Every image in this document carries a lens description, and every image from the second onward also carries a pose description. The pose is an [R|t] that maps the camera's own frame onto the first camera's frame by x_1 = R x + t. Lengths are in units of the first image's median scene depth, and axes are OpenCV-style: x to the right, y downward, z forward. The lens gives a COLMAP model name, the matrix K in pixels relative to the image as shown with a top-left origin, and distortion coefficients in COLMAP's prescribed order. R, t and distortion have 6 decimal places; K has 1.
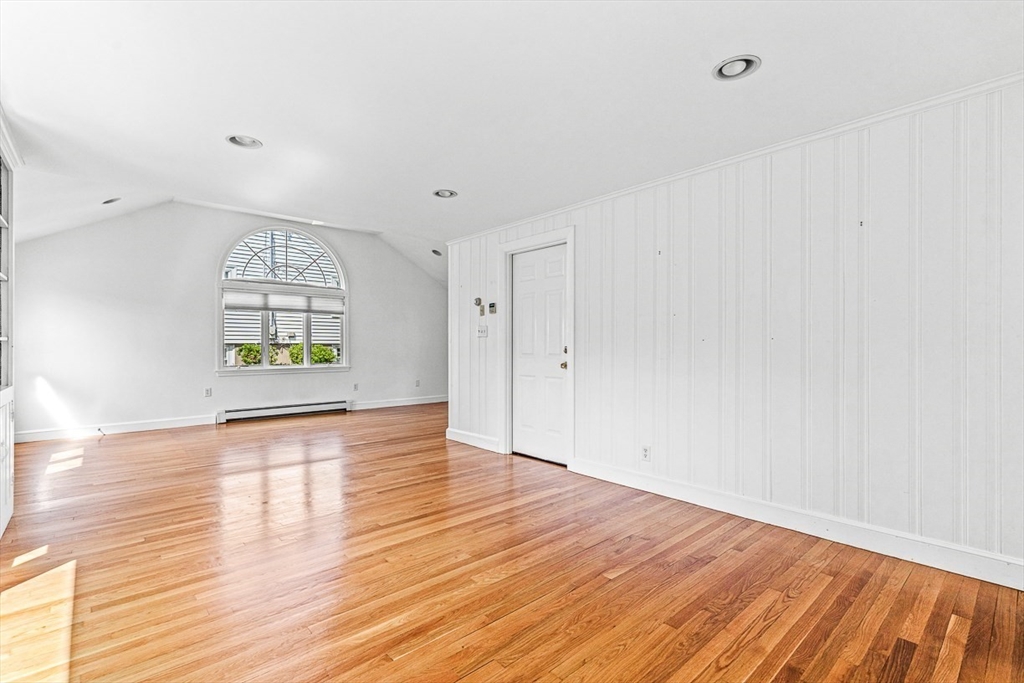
lens RADIAL K [[467.9, 0, 518.7], [0, 467.9, 337.3], [0, 0, 1]] dist [0.010035, 0.000762]
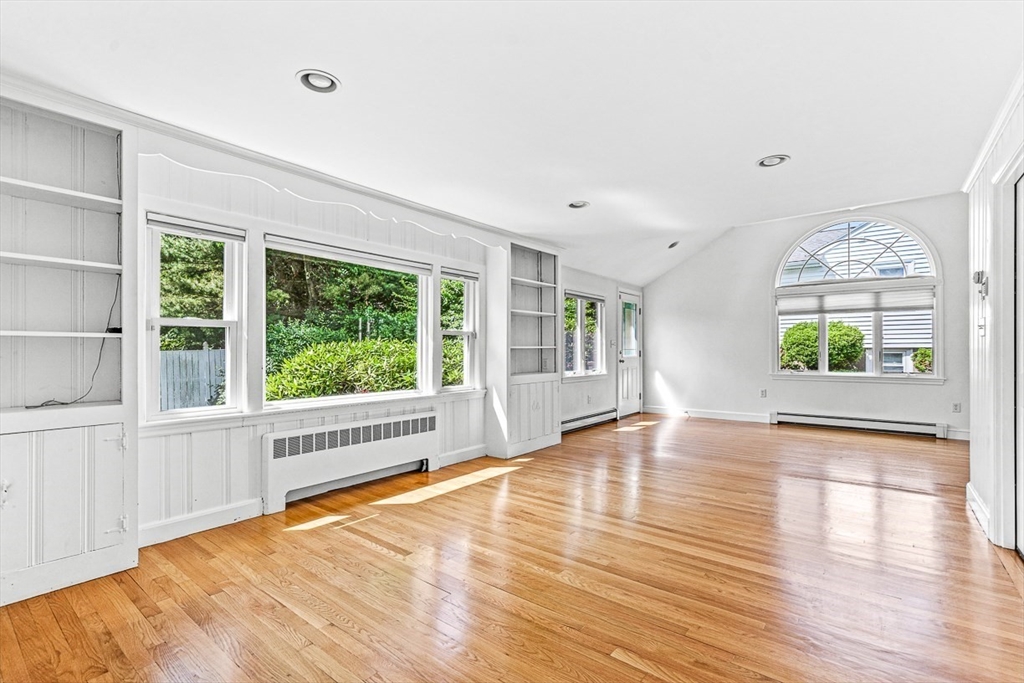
lens RADIAL K [[467.9, 0, 507.7], [0, 467.9, 351.2], [0, 0, 1]] dist [0.010035, 0.000762]
pose [[0.160915, 0.002013, -0.986966, 0.330131], [0.017897, 0.999828, 0.004957, 0.003765], [0.986806, -0.018462, 0.160851, 0.255681]]
